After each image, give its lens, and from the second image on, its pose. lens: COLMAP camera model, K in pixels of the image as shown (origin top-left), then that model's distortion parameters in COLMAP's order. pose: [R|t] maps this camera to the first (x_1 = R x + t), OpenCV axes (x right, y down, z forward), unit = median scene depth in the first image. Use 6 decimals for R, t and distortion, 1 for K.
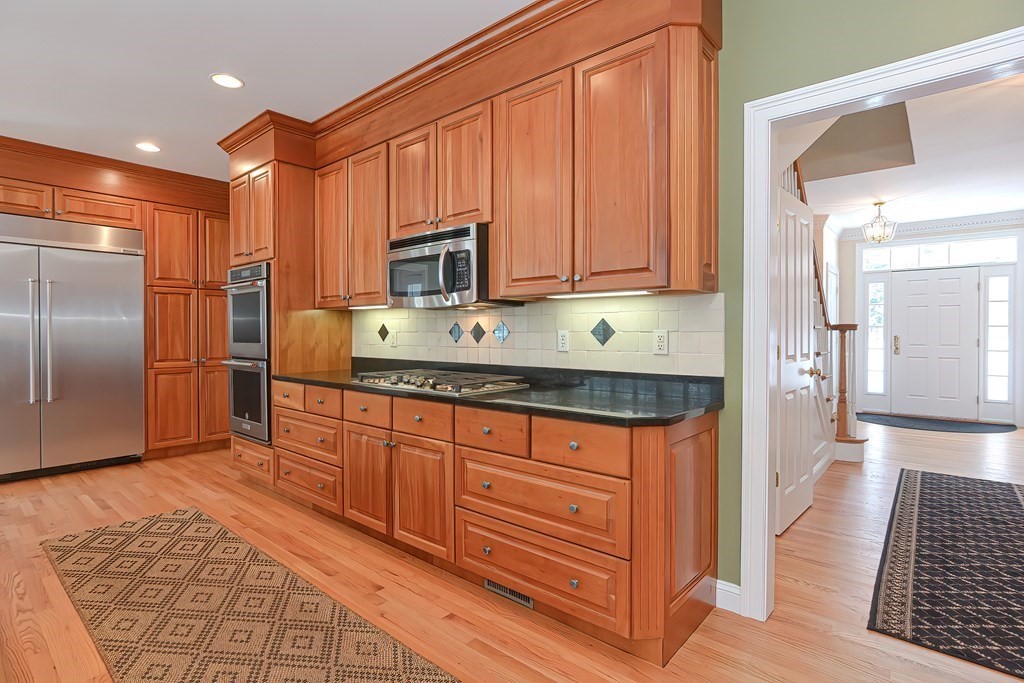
lens RADIAL K [[498.9, 0, 512.0], [0, 498.9, 341.5], [0, 0, 1]] dist [-0.000995, 0.000760]
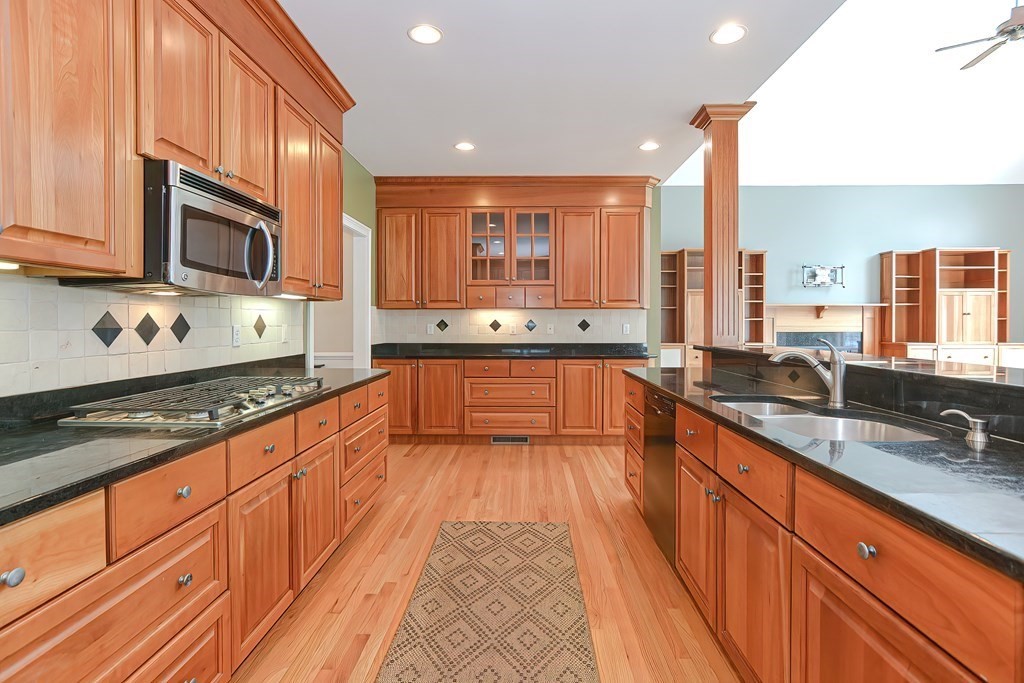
lens RADIAL K [[505.4, 0, 521.1], [0, 505.4, 329.3], [0, 0, 1]] dist [-0.002129, -0.000436]
pose [[-0.640250, -0.009925, 0.768103, -1.031163], [0.014976, 0.999565, 0.025399, -0.031170], [-0.768021, 0.027765, -0.639823, 1.196240]]
